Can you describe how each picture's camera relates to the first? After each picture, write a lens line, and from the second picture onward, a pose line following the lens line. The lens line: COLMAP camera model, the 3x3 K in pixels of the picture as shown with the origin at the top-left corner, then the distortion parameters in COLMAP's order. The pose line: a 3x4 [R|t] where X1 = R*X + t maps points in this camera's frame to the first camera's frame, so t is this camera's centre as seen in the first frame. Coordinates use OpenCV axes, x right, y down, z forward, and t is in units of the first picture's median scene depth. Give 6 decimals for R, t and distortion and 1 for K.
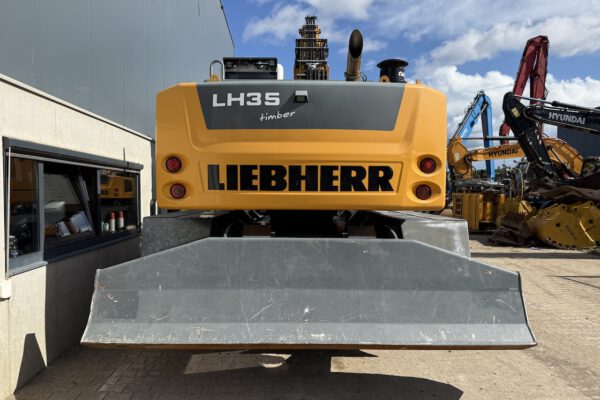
lens RADIAL K [[418.8, 0, 300.0], [0, 418.8, 200.0], [0, 0, 1]] dist [0.103574, -0.149019]
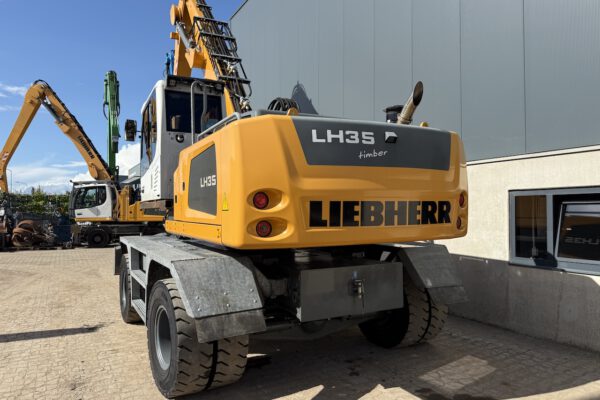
lens RADIAL K [[418.8, 0, 300.0], [0, 418.8, 200.0], [0, 0, 1]] dist [0.103574, -0.149019]
pose [[0.888327, -0.005586, 0.459177, -0.691161], [0.045648, 0.996048, -0.076194, -0.014734], [-0.456936, 0.088646, 0.885071, 0.166155]]
